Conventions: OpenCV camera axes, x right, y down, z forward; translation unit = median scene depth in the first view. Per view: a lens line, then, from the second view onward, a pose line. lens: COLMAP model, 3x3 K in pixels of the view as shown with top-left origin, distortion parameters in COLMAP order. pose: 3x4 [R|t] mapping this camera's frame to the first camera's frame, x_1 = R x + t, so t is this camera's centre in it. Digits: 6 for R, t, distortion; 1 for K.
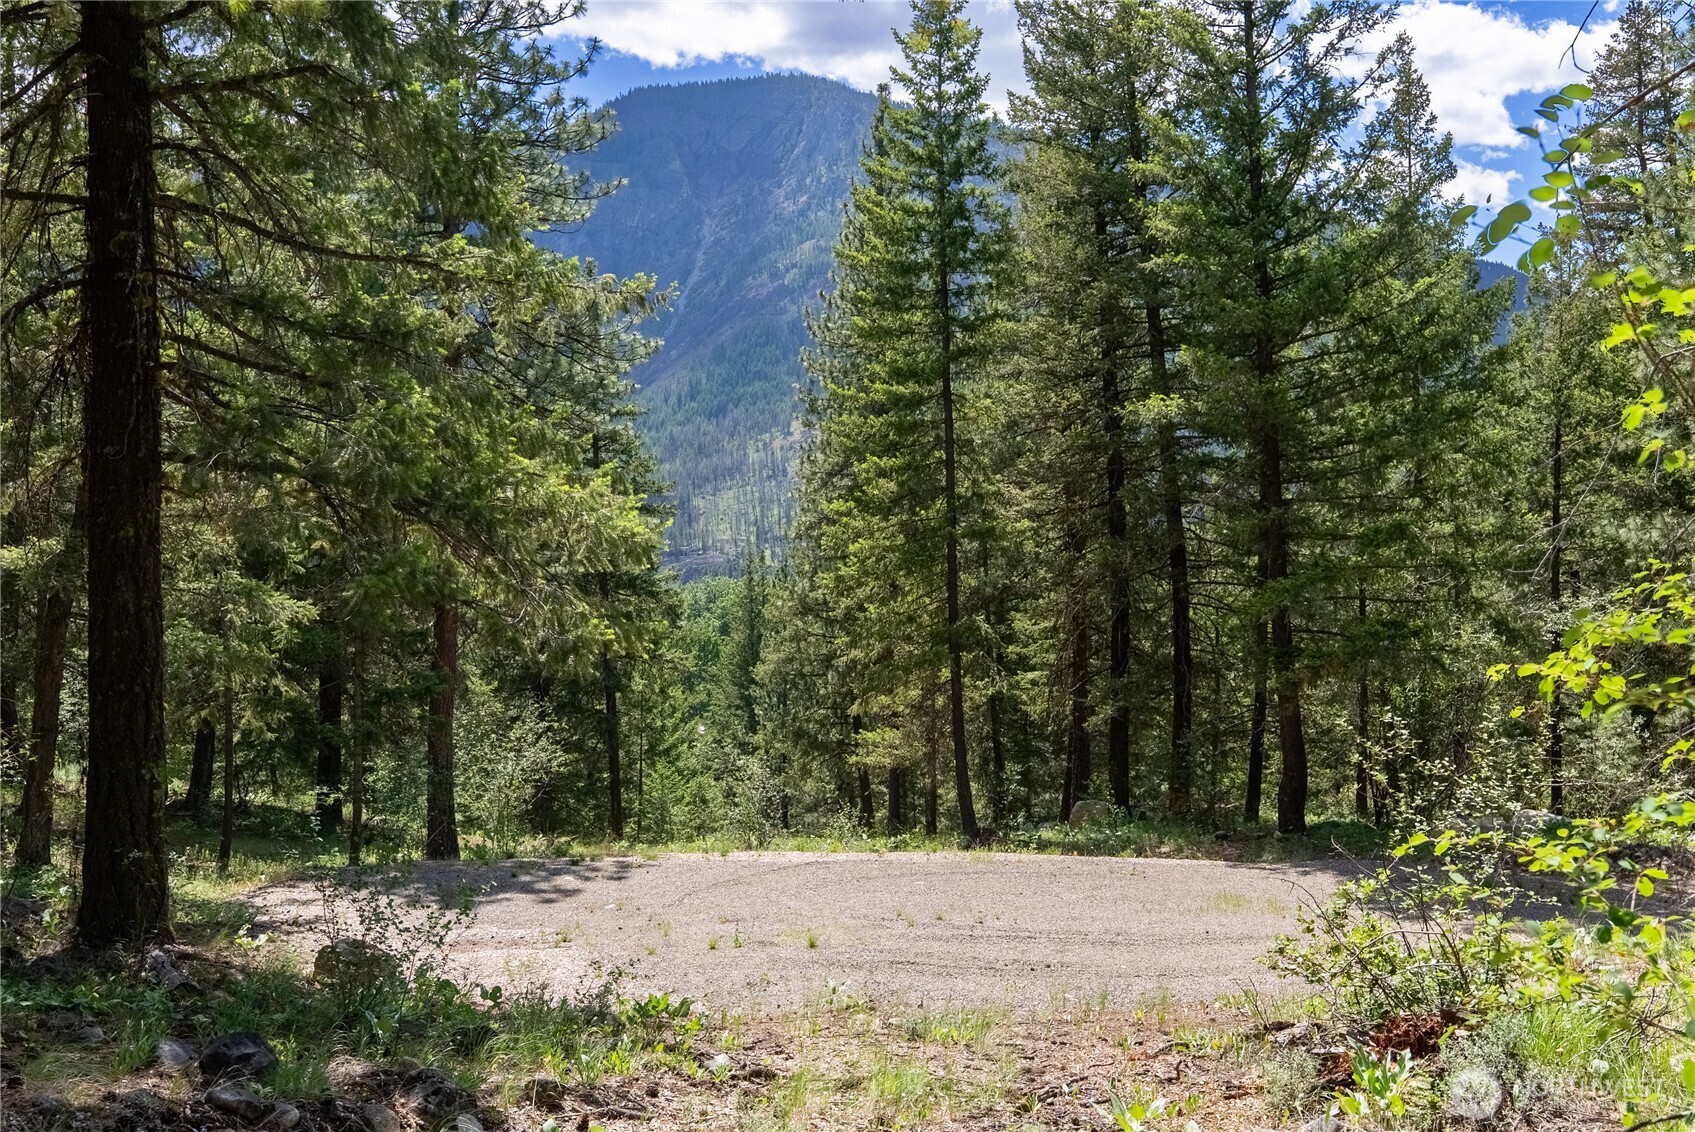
lens RADIAL K [[1612.0, 0, 841.4], [0, 1612.0, 571.2], [0, 0, 1]] dist [0.003036, 0.000000]
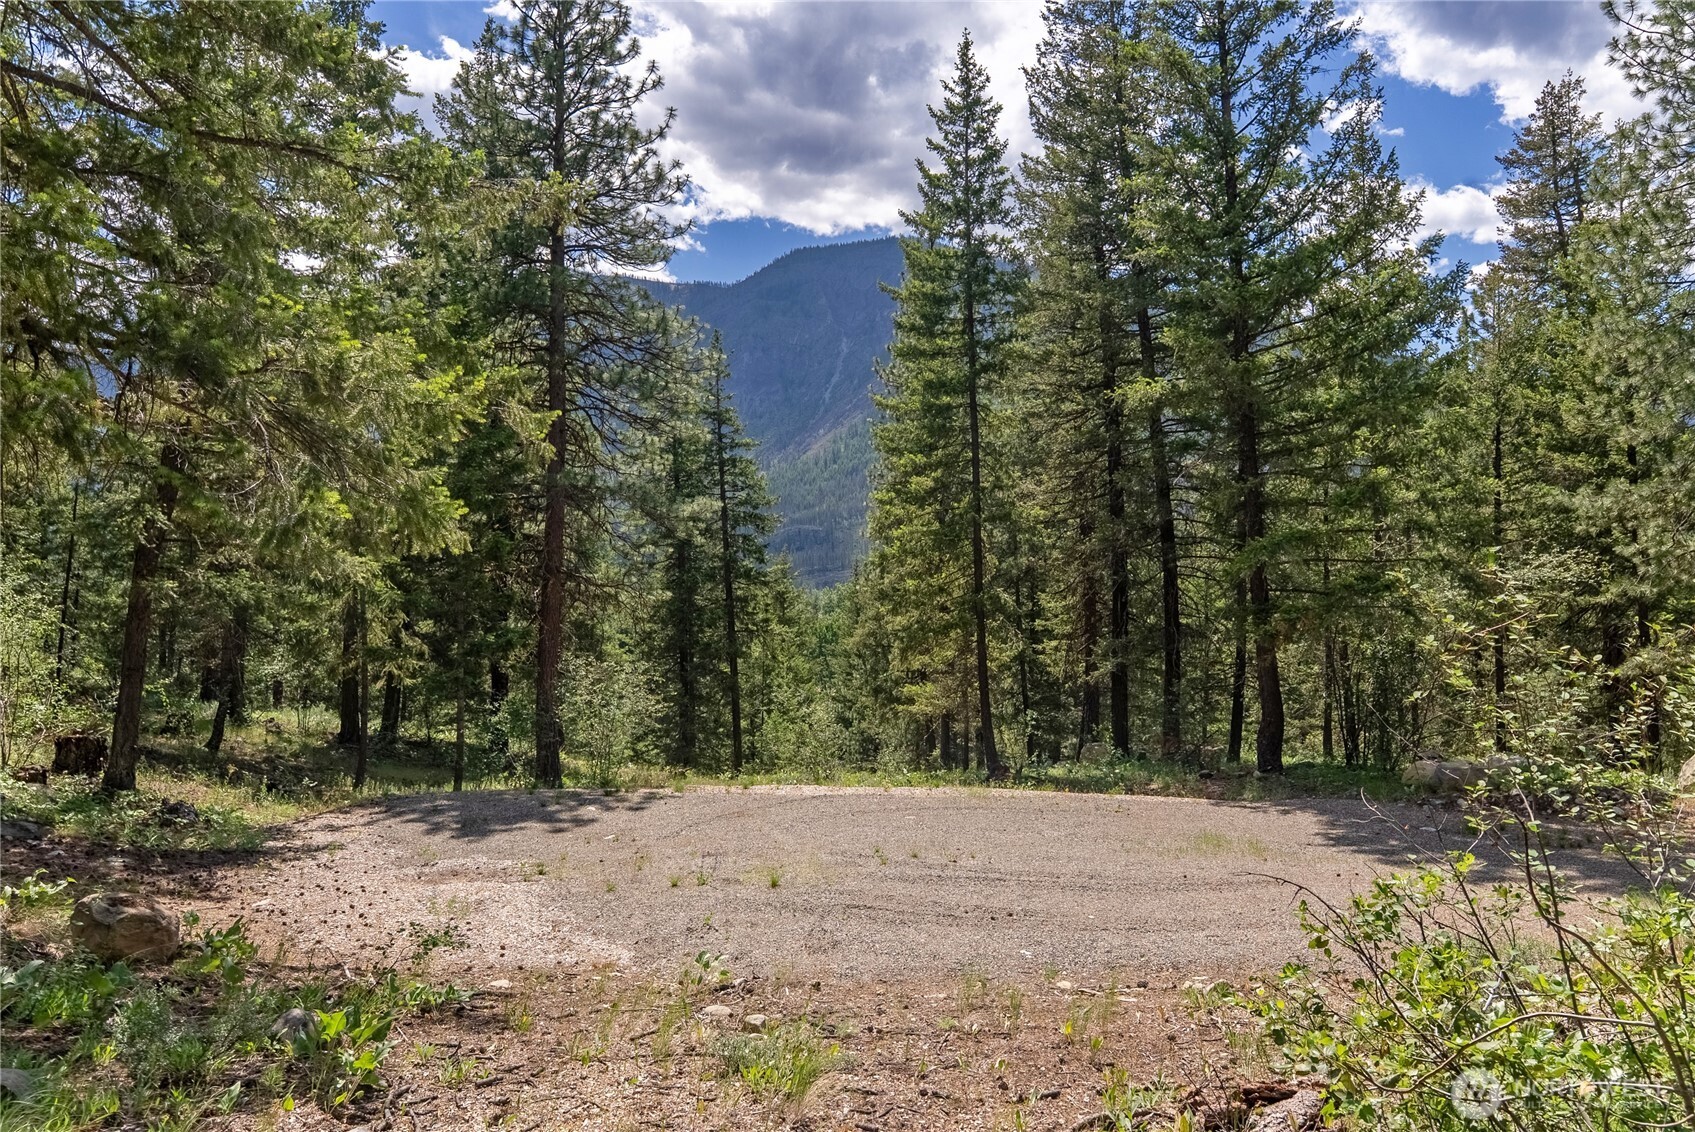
lens RADIAL K [[1133.0, 0, 857.4], [0, 1133.0, 559.5], [0, 0, 1]] dist [-0.003697, -0.012543]
pose [[0.997383, -0.003485, -0.072211, 0.040654], [0.001984, 0.999781, -0.020848, 0.024106], [0.072268, 0.020650, 0.997171, 0.154033]]
